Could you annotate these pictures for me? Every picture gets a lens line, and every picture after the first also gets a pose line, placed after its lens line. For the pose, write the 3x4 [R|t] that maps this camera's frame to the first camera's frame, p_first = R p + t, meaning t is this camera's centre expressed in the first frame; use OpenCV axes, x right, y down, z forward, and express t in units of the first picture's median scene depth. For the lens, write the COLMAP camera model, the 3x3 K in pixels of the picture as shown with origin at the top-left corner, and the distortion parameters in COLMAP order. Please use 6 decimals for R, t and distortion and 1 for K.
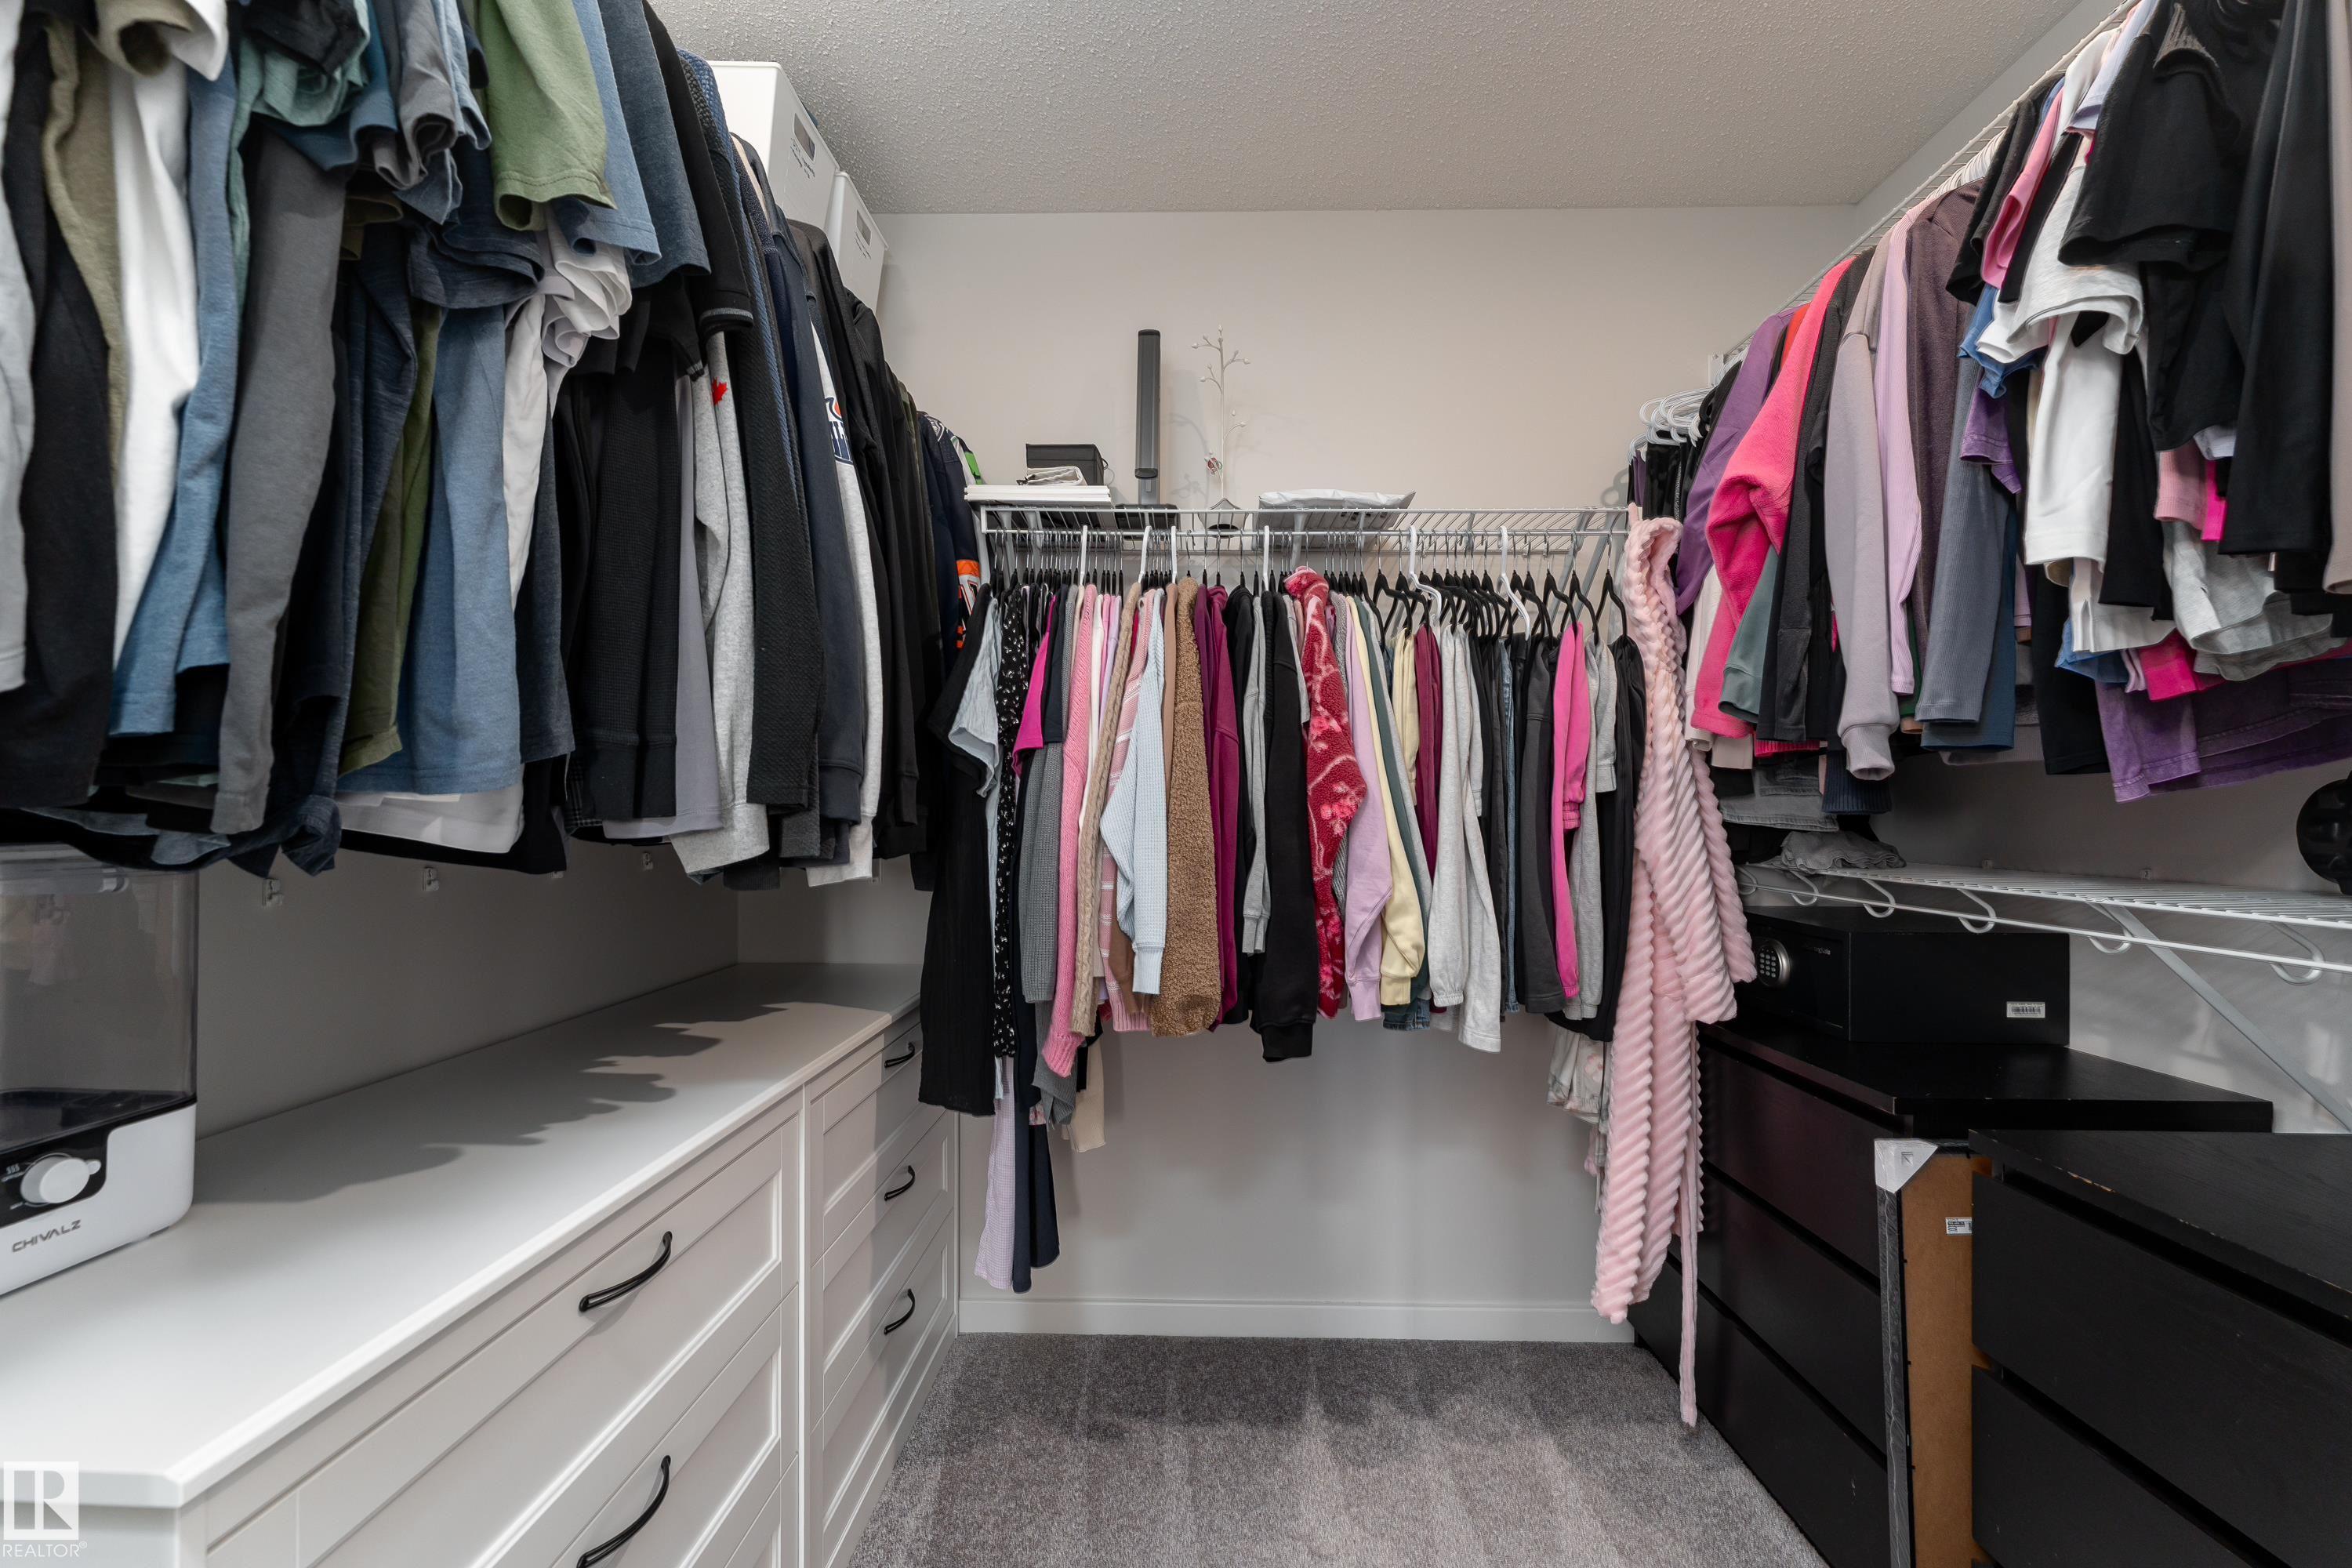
lens RADIAL K [[965.5, 0, 1189.4], [0, 965.5, 787.0], [0, 0, 1]] dist [-0.000766, -0.000175]
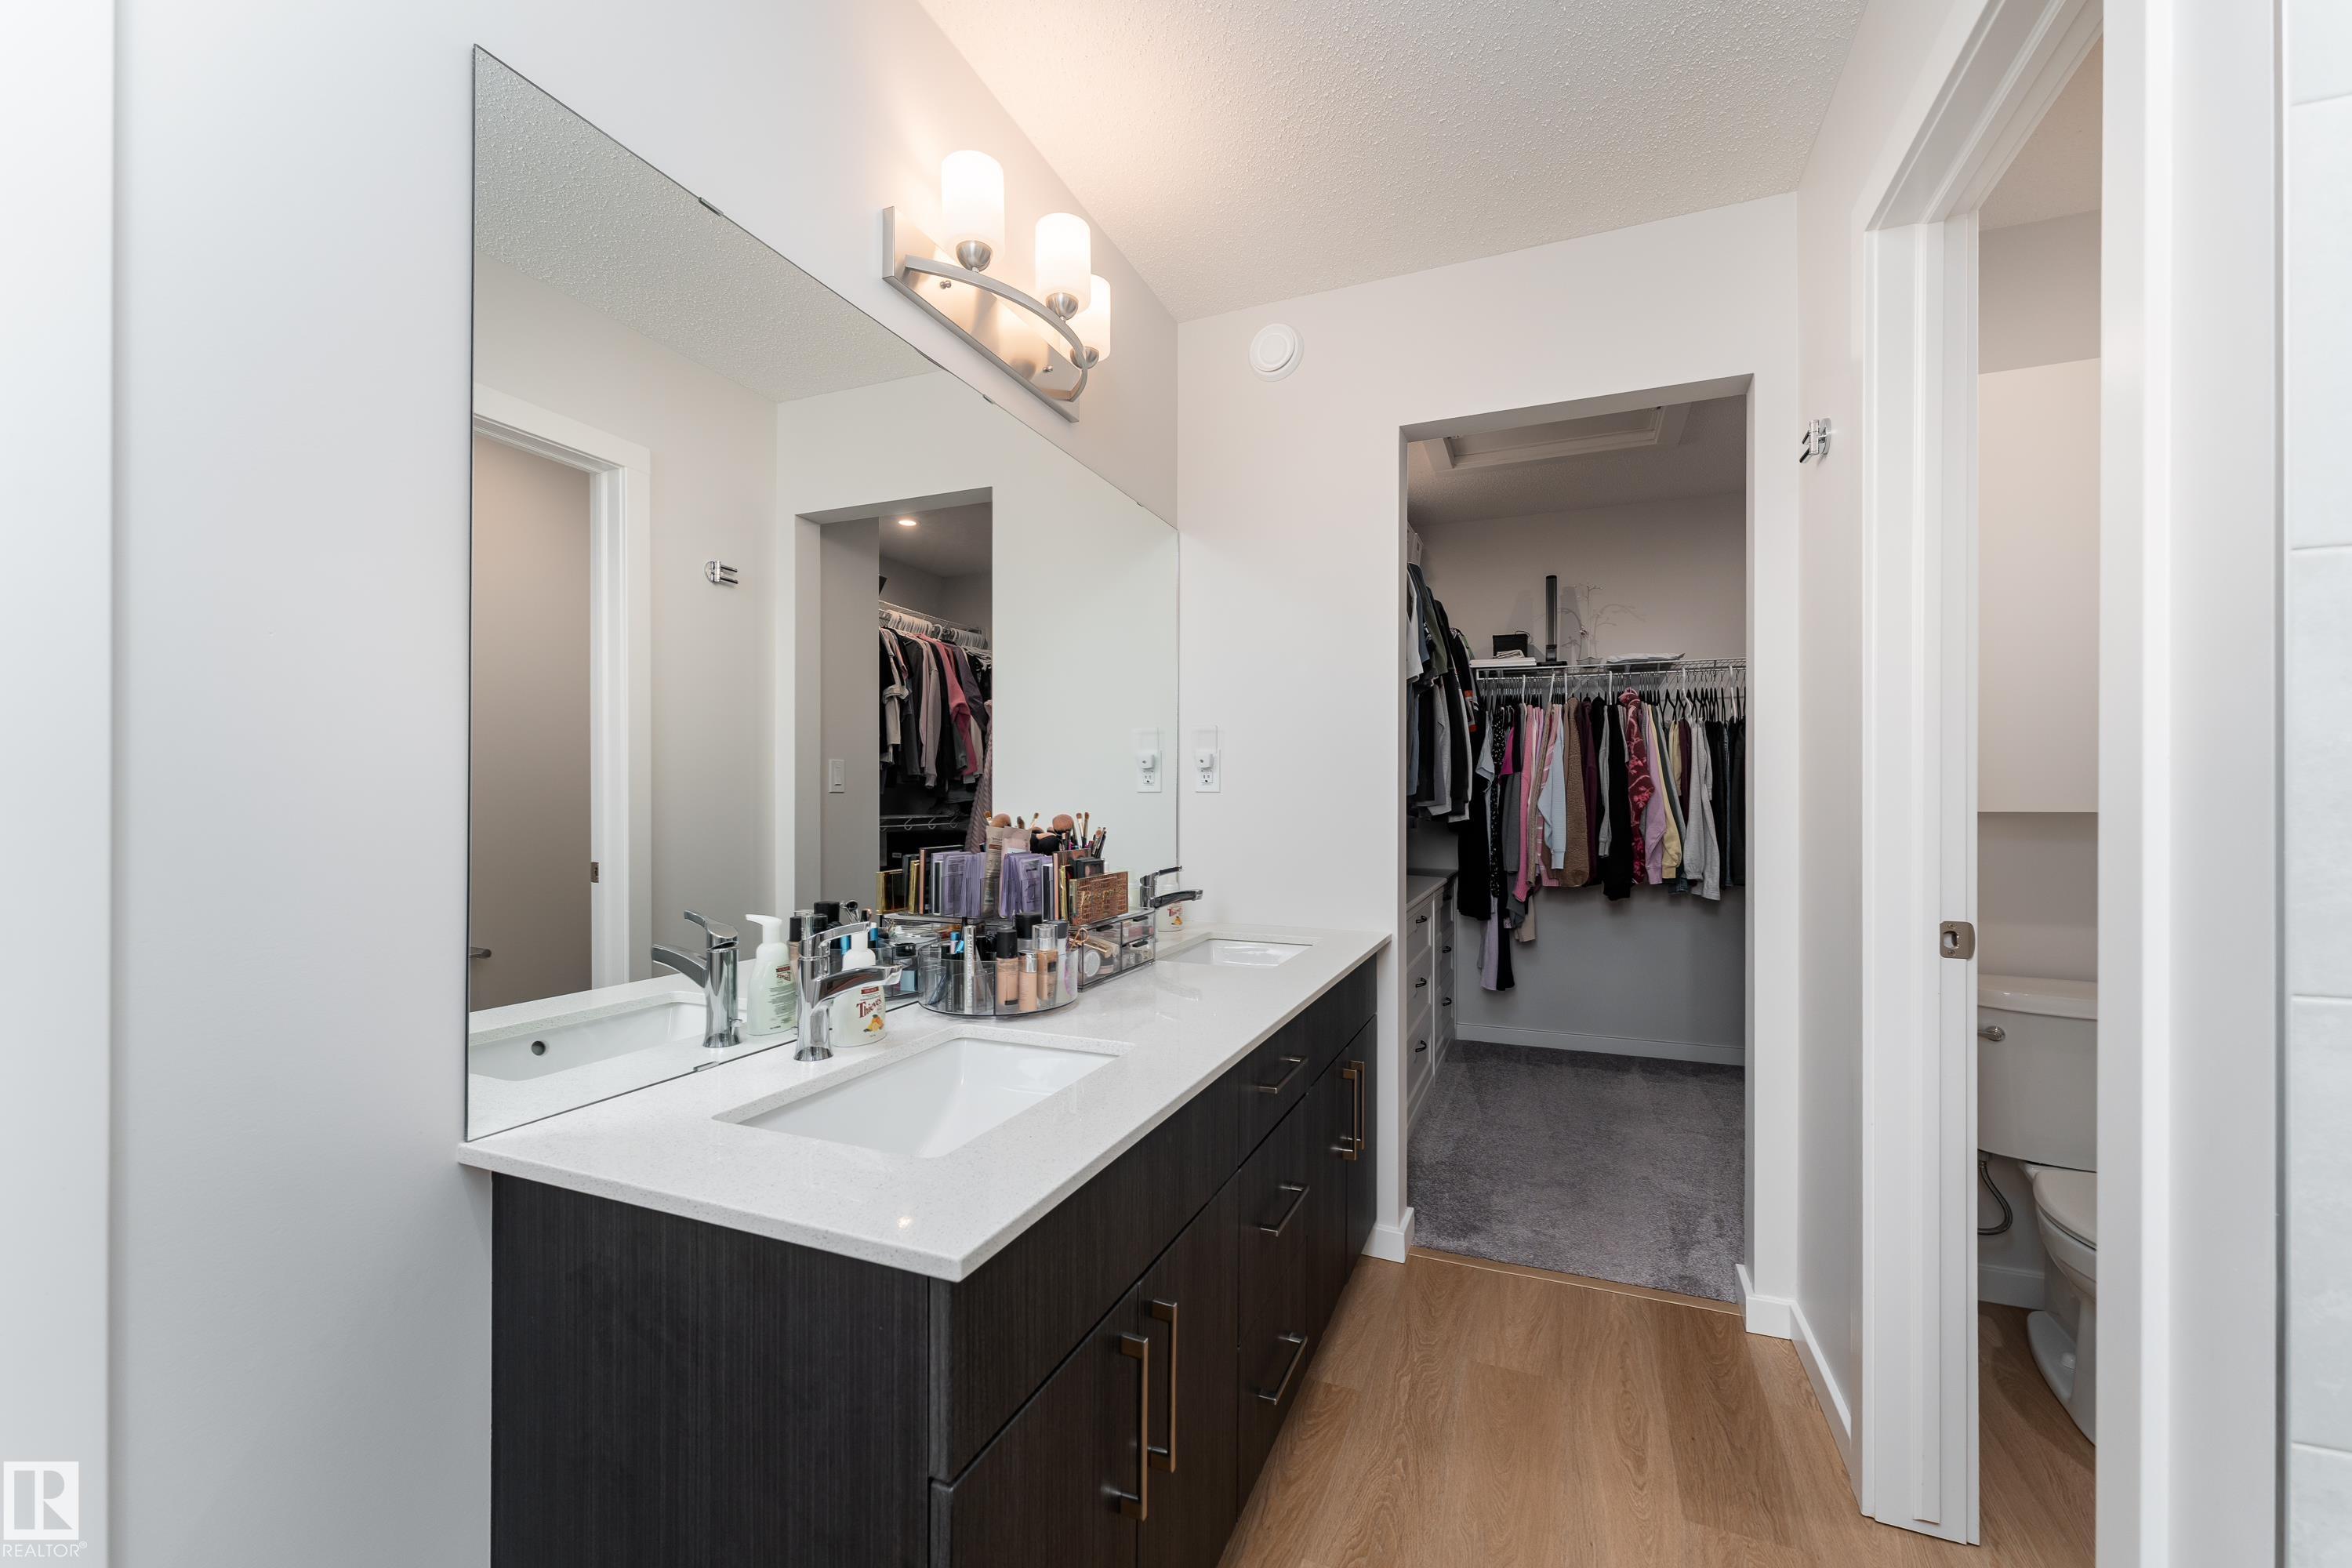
lens RADIAL K [[942.7, 0, 1161.2], [0, 942.7, 797.2], [0, 0, 1]] dist [-0.000585, -0.000280]
pose [[0.926069, -0.002992, -0.377343, -0.069348], [0.010894, 0.999764, 0.018809, -0.033604], [0.377198, -0.021529, 0.925882, -1.596682]]
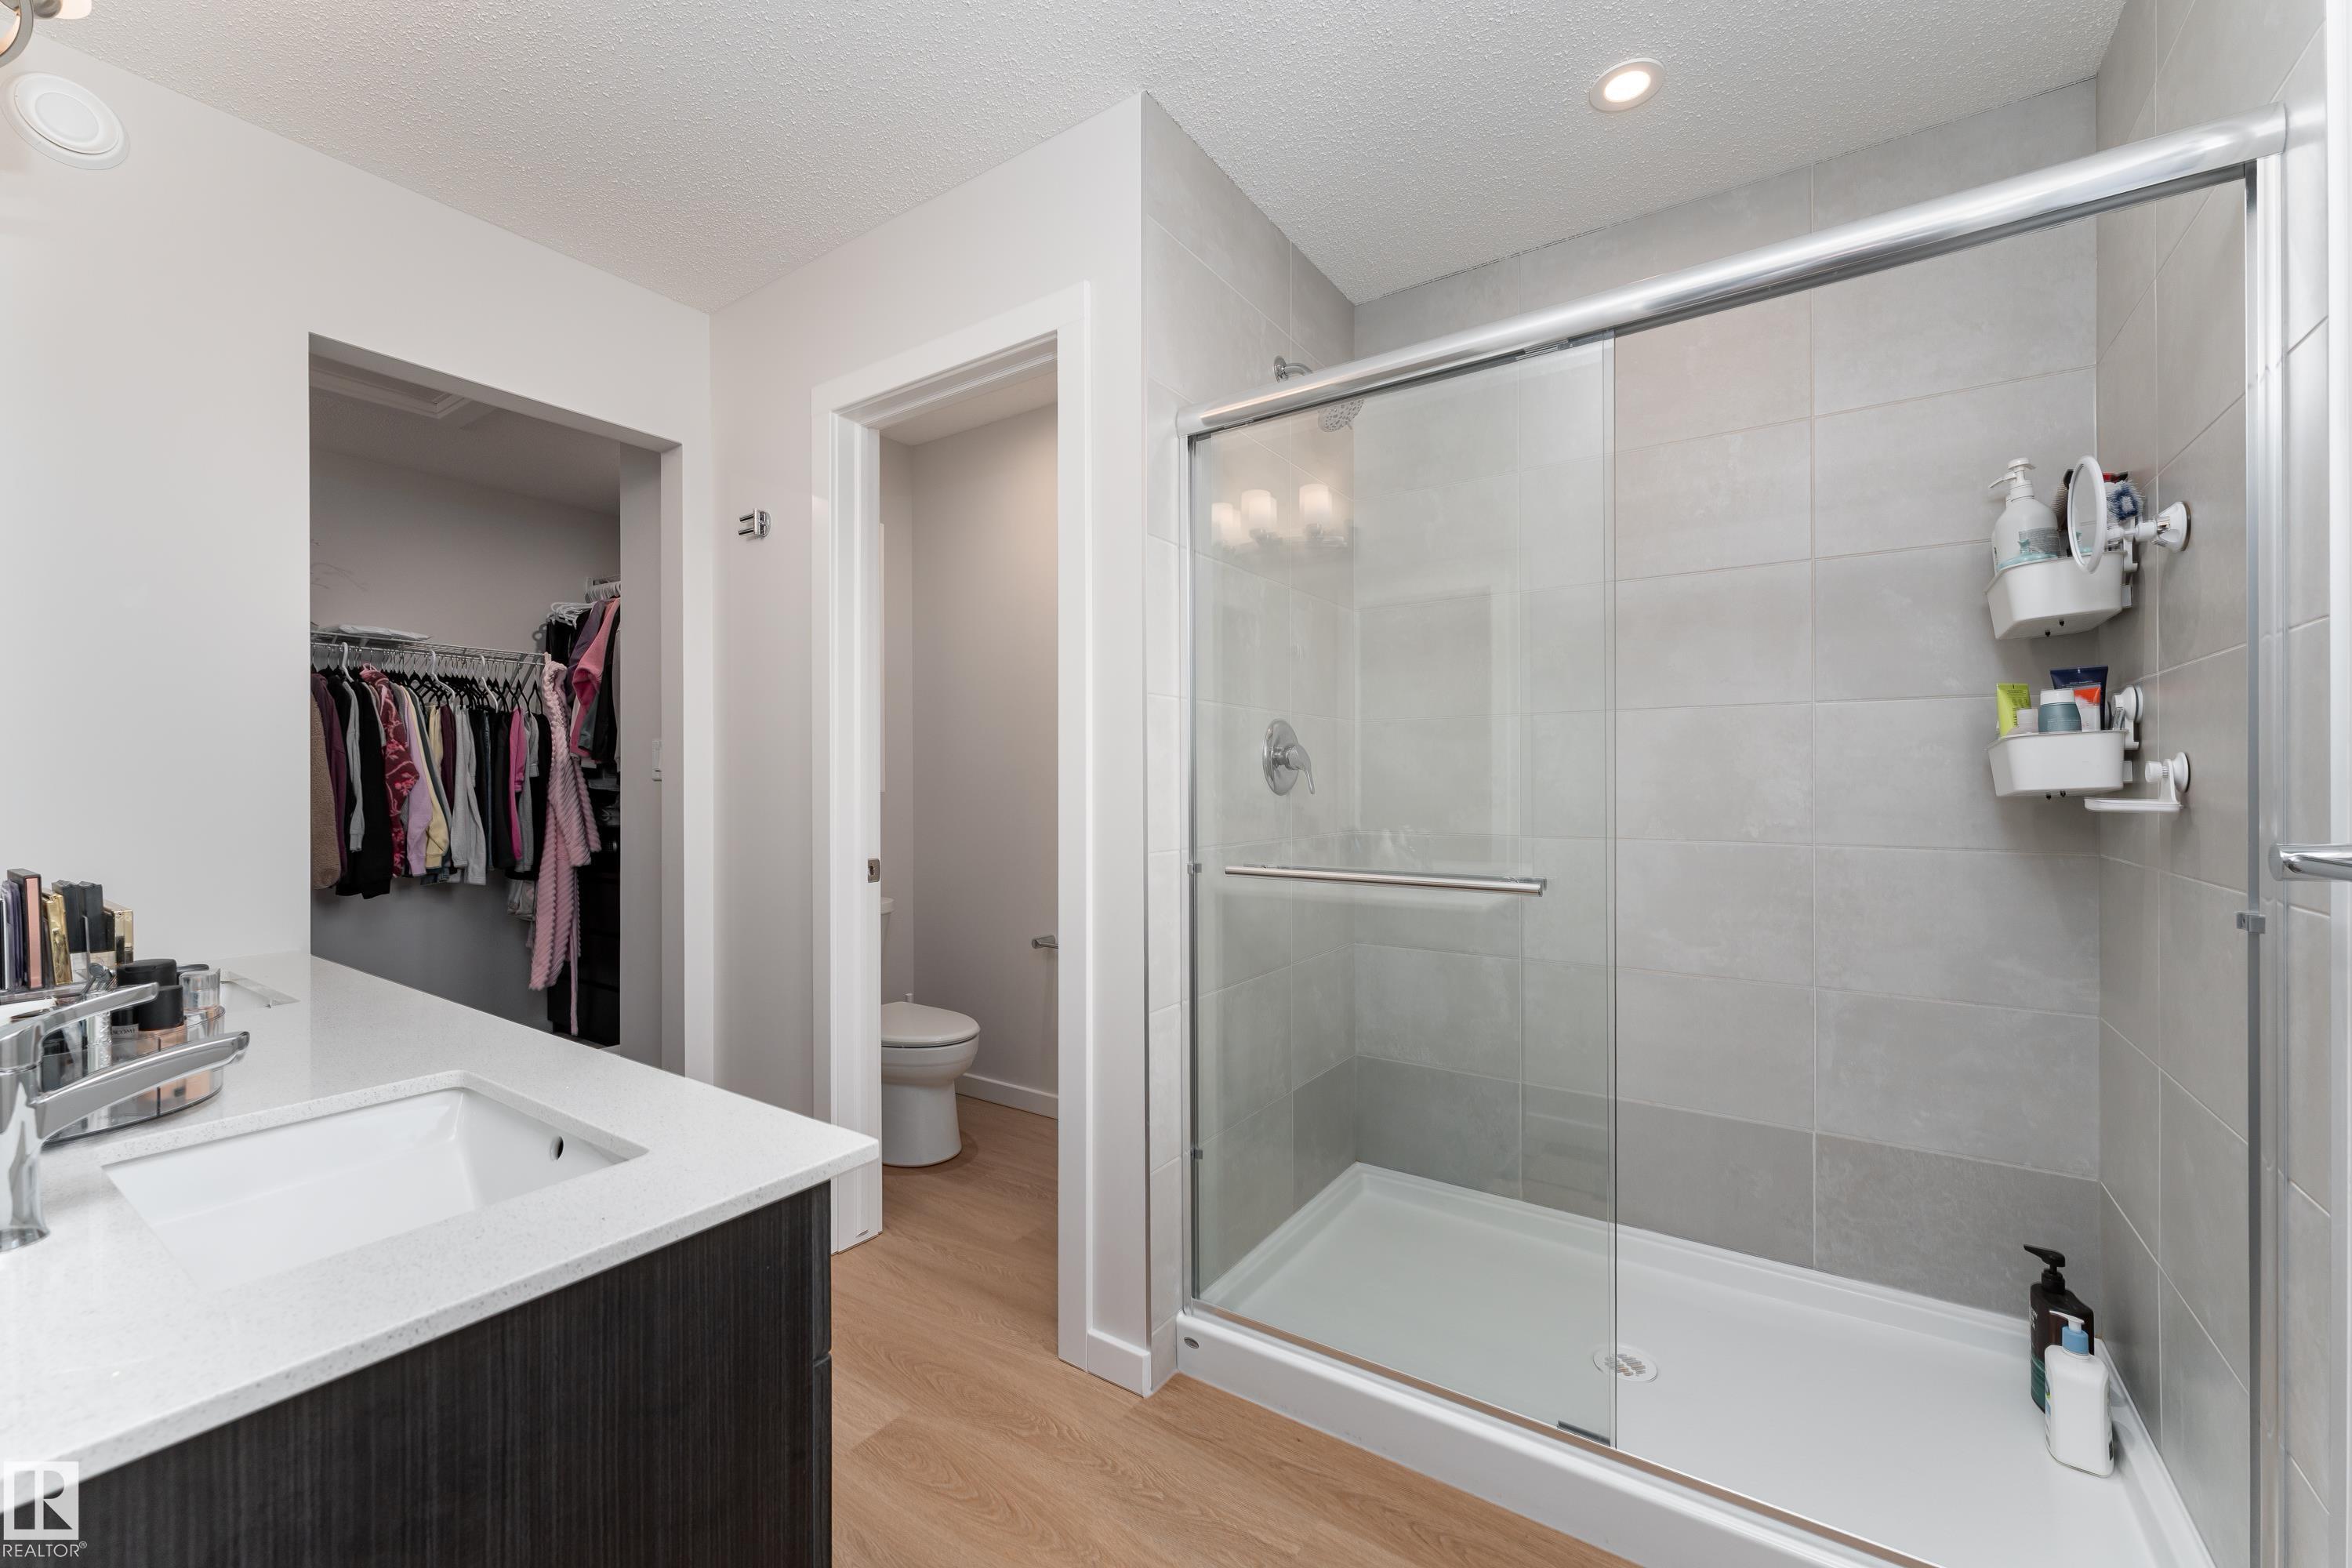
lens RADIAL K [[945.8, 0, 1173.7], [0, 945.8, 798.8], [0, 0, 1]] dist [0.001216, -0.000023]
pose [[0.550166, -0.017829, 0.834865, -0.684393], [-0.014647, 0.999412, 0.030996, -0.037509], [-0.834927, -0.029281, 0.549582, -1.683527]]
